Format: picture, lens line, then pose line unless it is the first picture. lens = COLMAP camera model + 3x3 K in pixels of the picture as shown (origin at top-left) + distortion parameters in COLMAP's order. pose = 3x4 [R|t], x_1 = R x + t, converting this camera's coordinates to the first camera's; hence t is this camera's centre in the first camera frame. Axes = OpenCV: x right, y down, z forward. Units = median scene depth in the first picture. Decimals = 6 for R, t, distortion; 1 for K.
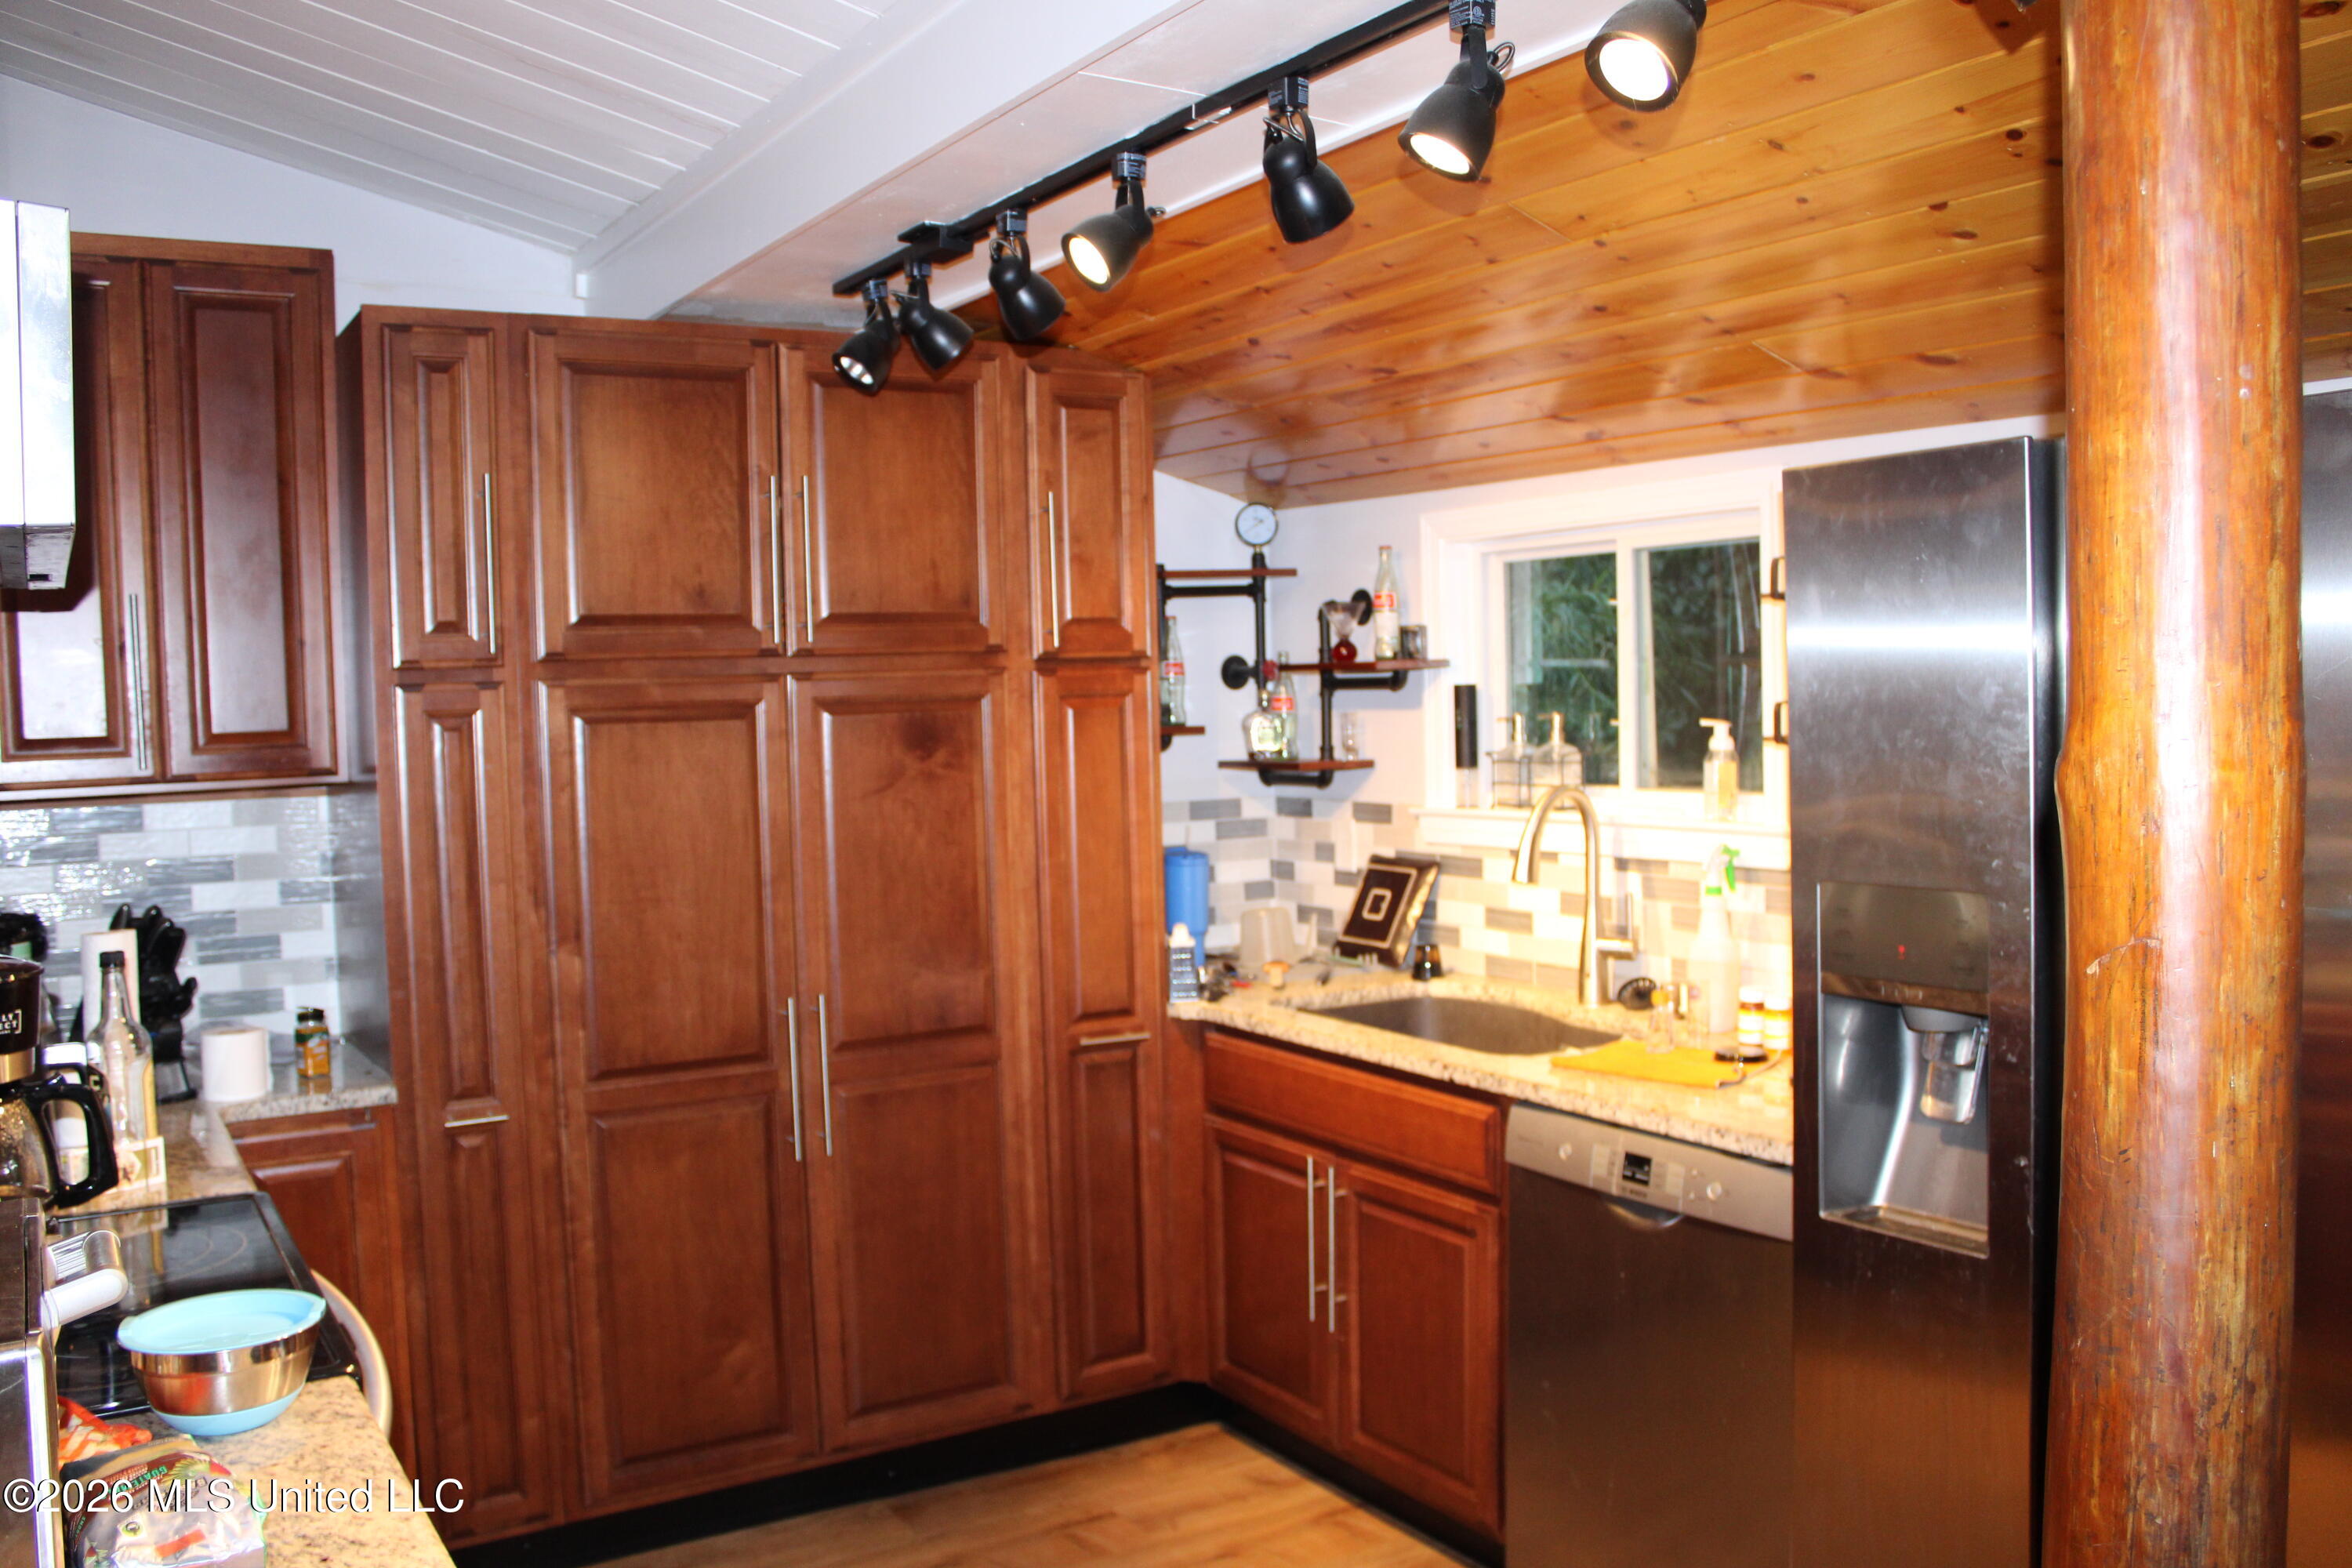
lens RADIAL K [[1942.5, 0, 1175.5], [0, 1942.5, 799.2], [0, 0, 1]] dist [-0.168923, 0.145197]
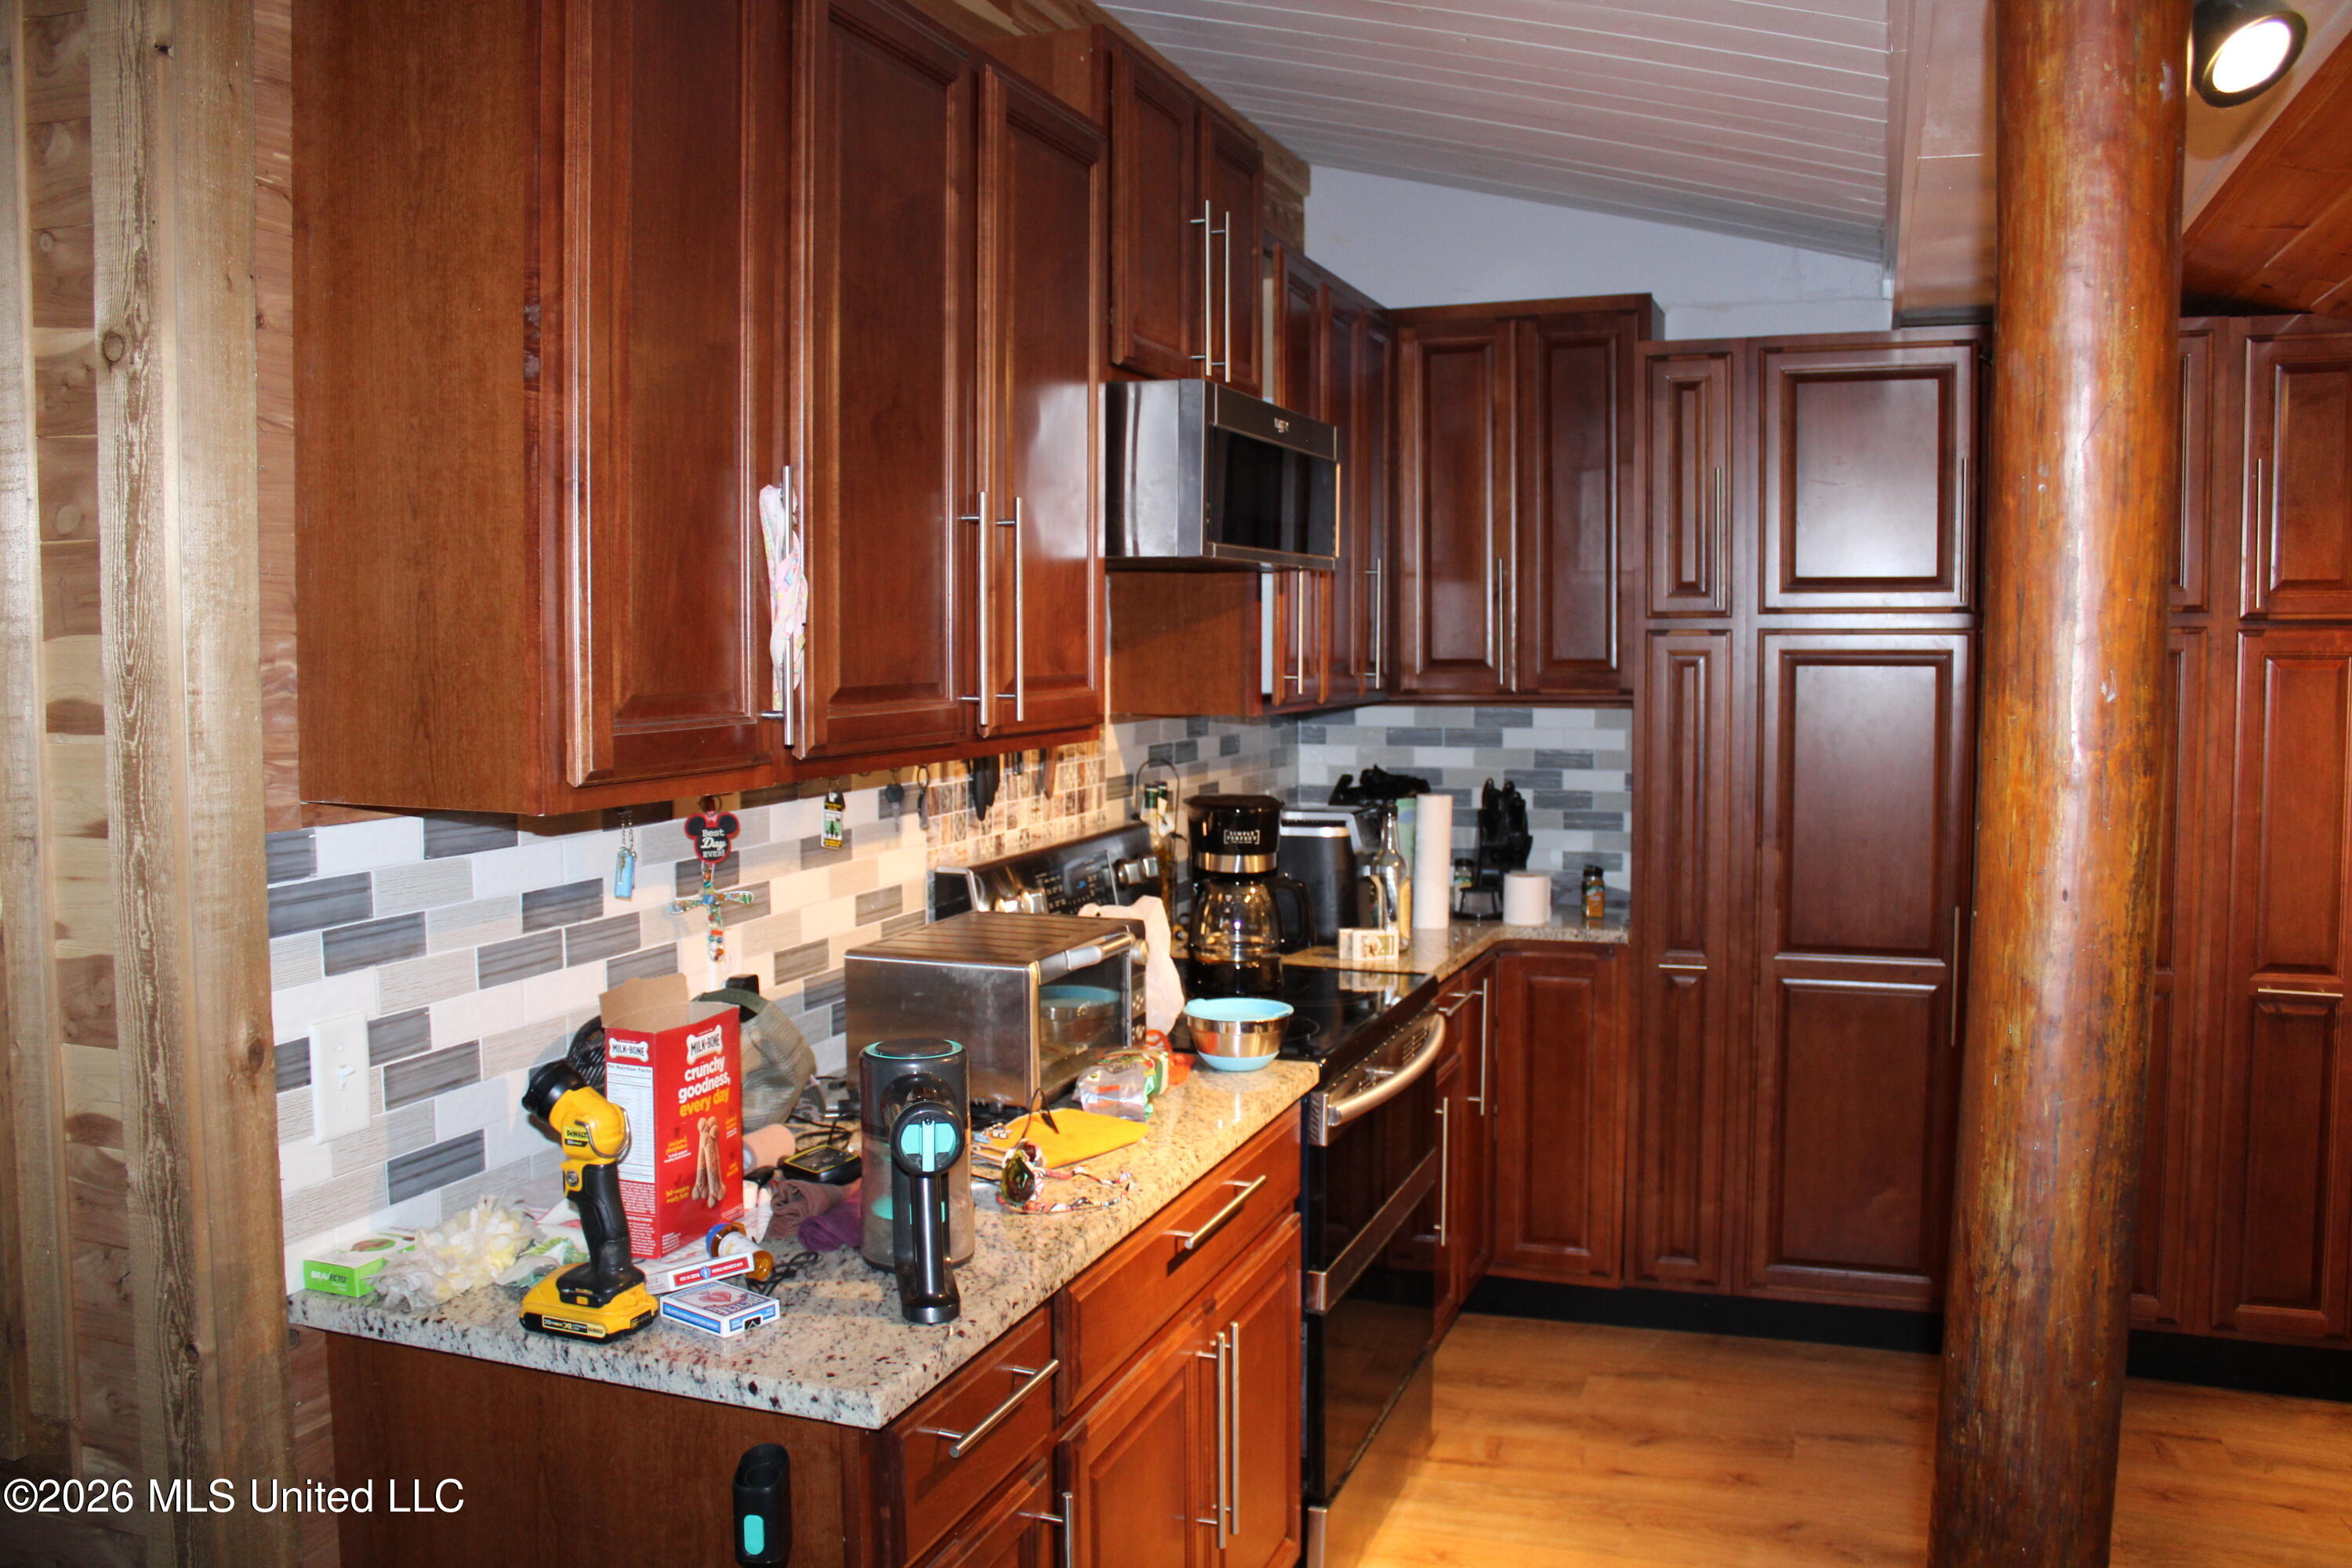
lens RADIAL K [[1942.5, 0, 1175.5], [0, 1942.5, 799.2], [0, 0, 1]] dist [-0.168923, 0.145197]
pose [[0.616521, 0.090845, -0.782080, 0.404374], [-0.051112, 0.995844, 0.075383, -0.024313], [0.785678, -0.006502, 0.618602, -0.082255]]
